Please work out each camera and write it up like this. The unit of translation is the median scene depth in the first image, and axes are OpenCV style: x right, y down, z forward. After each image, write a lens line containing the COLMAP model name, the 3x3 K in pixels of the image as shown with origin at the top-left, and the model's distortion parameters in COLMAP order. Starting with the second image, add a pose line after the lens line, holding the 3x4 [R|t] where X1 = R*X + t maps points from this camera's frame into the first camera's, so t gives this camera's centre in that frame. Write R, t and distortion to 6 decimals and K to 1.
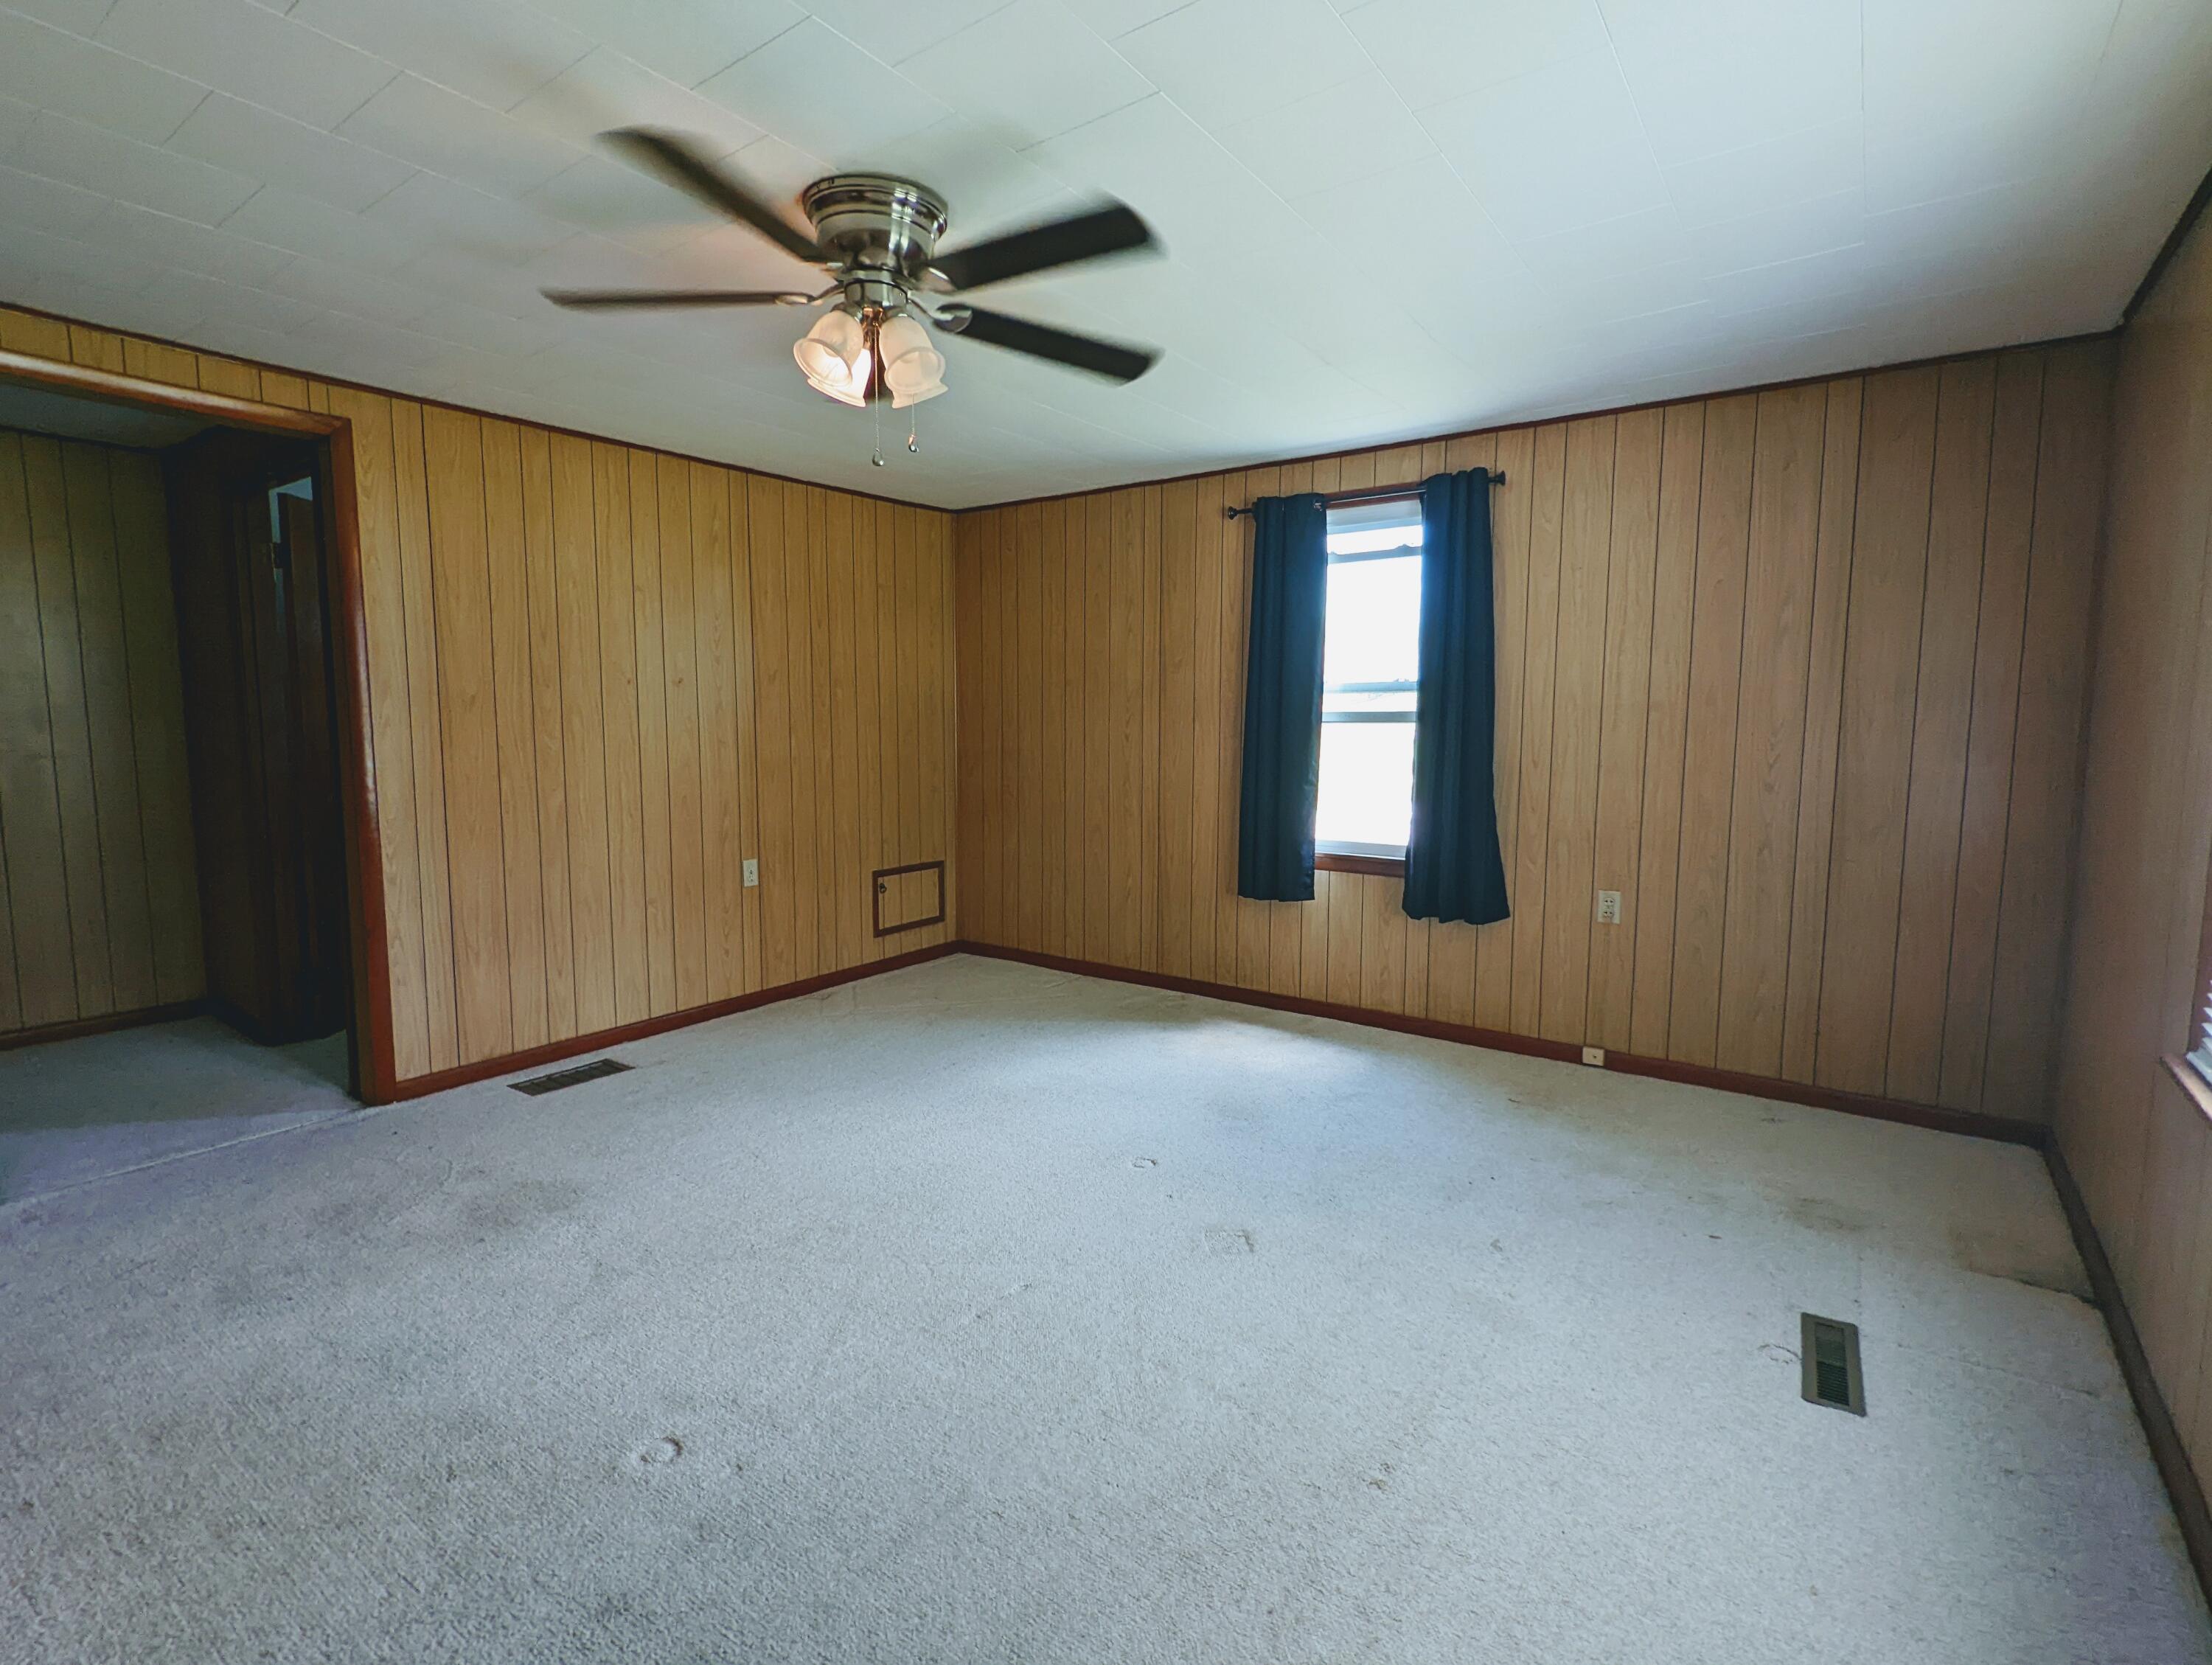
lens RADIAL K [[1064.6, 0, 1098.5], [0, 1064.6, 837.3], [0, 0, 1]] dist [0.003971, -0.006227]
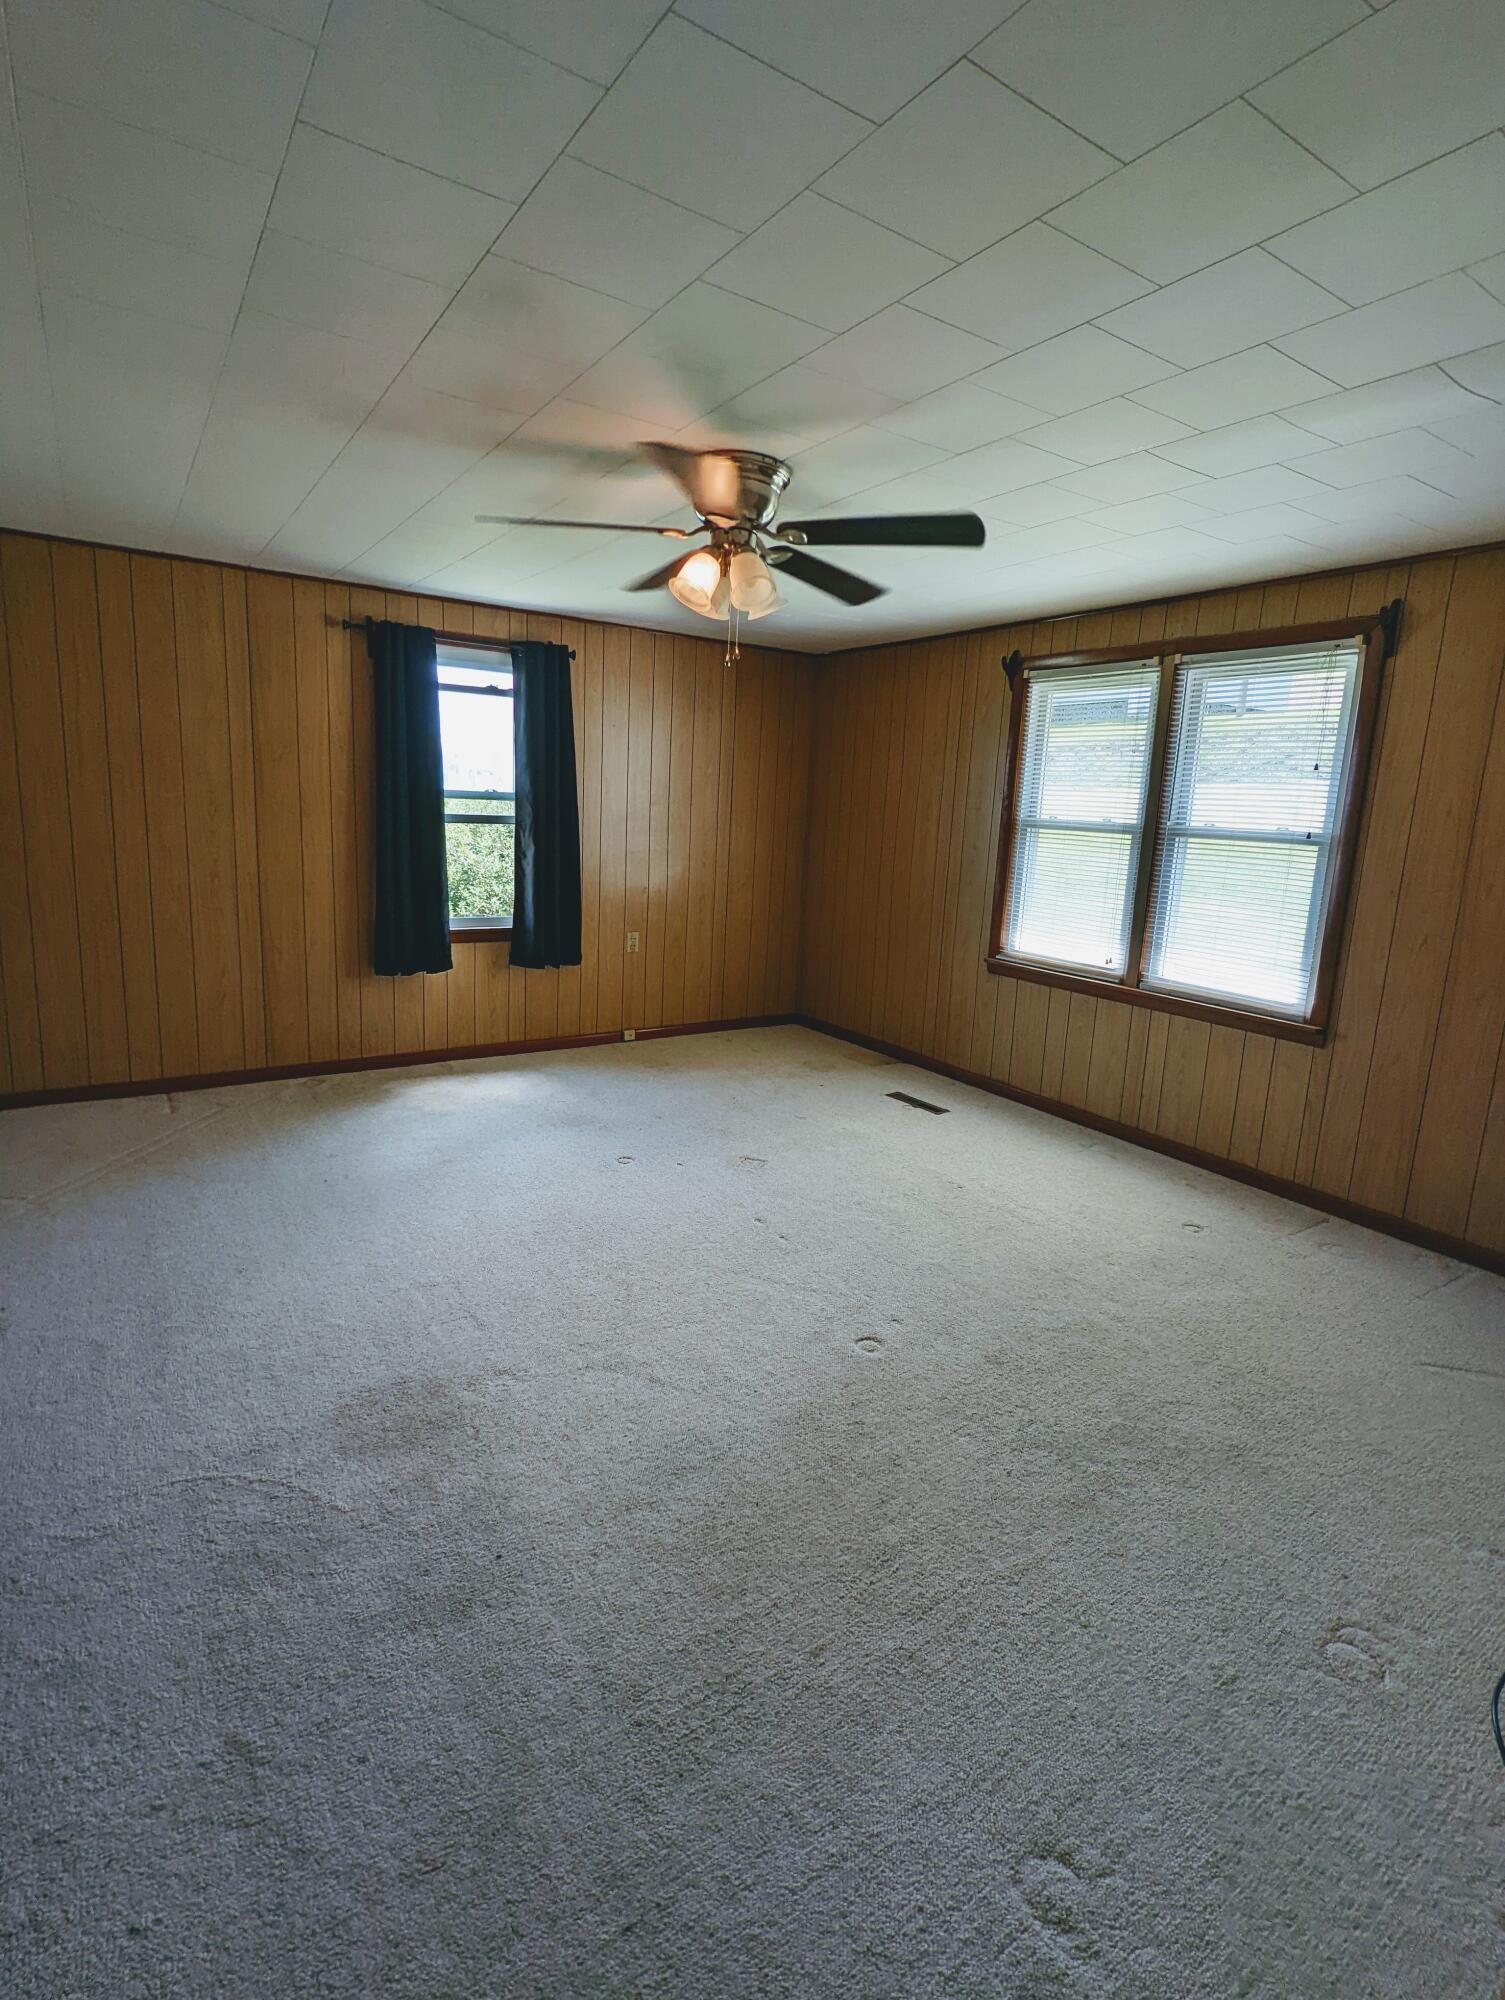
lens RADIAL K [[962.5, 0, 752.7], [0, 962.5, 990.1], [0, 0, 1]] dist [0.003971, -0.006227]
pose [[0.331800, -0.166895, 0.928469, -0.752886], [0.057218, 0.985974, 0.156784, -0.073872], [-0.941613, 0.001104, 0.336696, 0.304484]]
